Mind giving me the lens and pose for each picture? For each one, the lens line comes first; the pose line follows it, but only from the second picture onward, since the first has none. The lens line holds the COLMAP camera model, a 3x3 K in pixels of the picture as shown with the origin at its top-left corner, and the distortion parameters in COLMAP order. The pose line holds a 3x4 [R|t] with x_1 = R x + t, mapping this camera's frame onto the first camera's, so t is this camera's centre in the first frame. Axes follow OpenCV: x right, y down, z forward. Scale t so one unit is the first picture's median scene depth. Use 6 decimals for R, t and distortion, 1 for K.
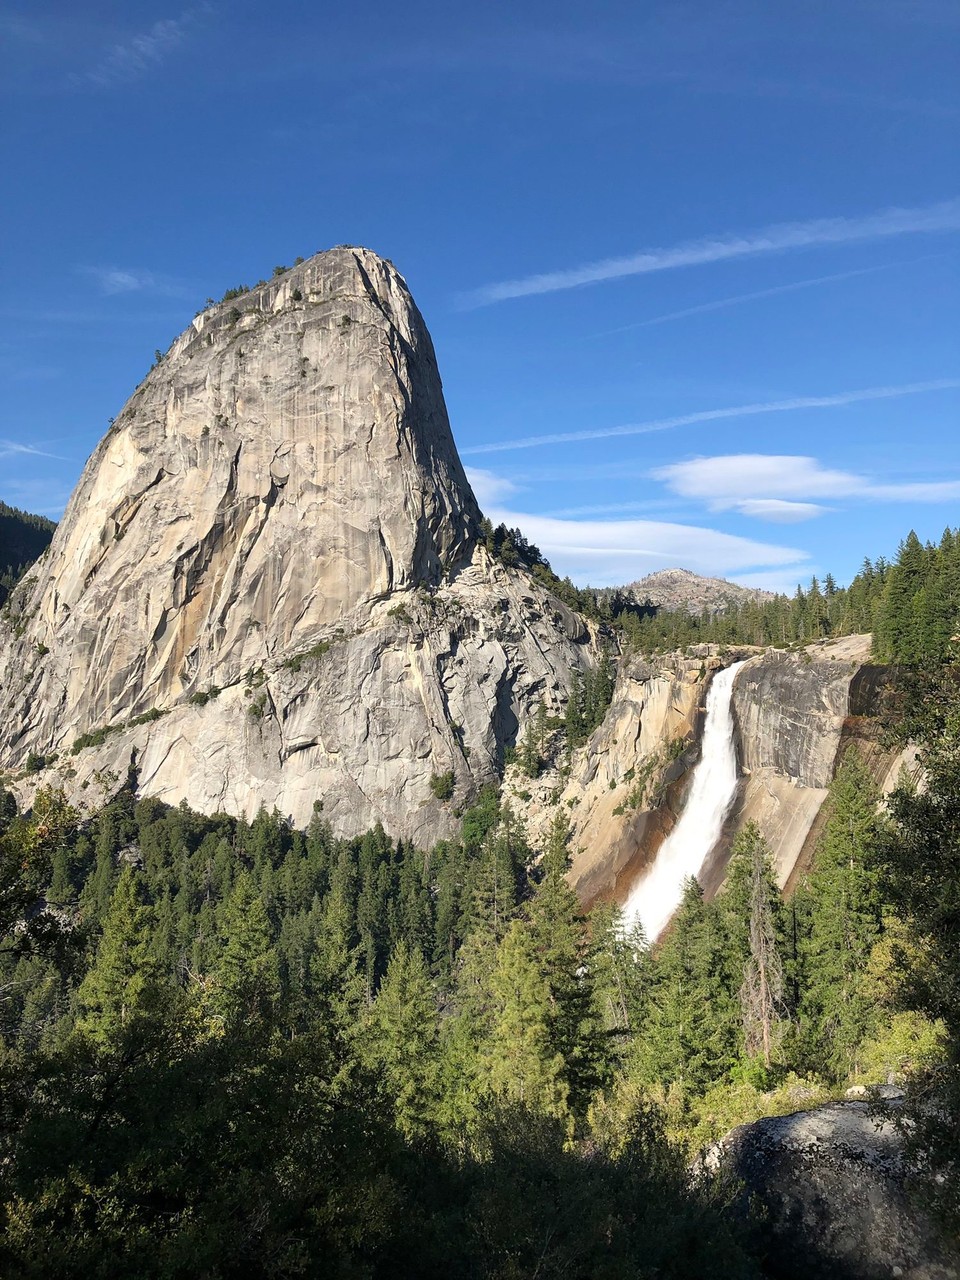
lens RADIAL K [[1031.4, 0, 480.0], [0, 1031.4, 640.0], [0, 0, 1]] dist [0.008744, -0.014028]
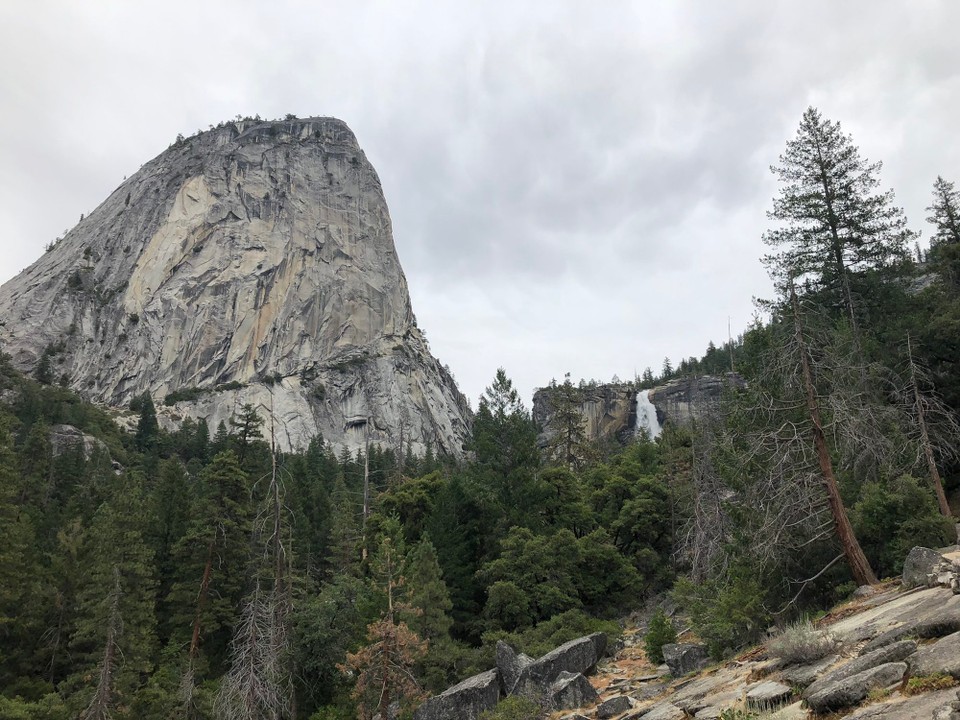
lens RADIAL K [[773.6, 0, 480.0], [0, 773.6, 360.0], [0, 0, 1]] dist [0.008744, -0.014028]
pose [[0.792389, 0.195969, 0.577681, -0.611700], [-0.031583, 0.958903, -0.281971, 0.287947], [-0.609198, 0.205186, 0.766013, 0.112051]]
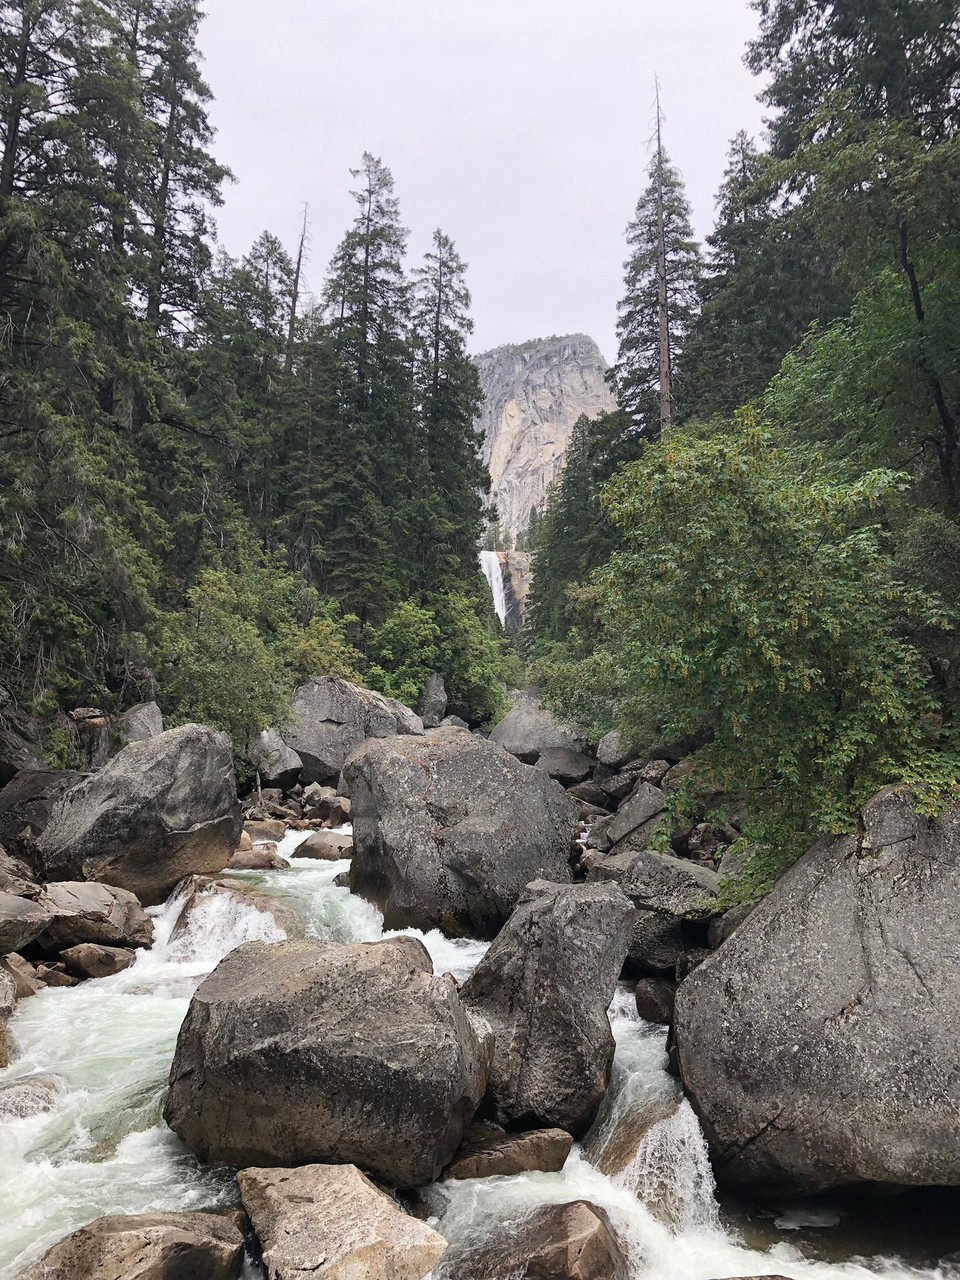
lens RADIAL K [[1025.0, 0, 480.0], [0, 1025.0, 640.0], [0, 0, 1]] dist [0.004452, -0.188623]
pose [[0.912381, 0.057181, 0.405329, -1.314017], [-0.027475, 0.996517, -0.078737, 0.488063], [-0.408420, 0.060702, 0.910774, -0.929892]]
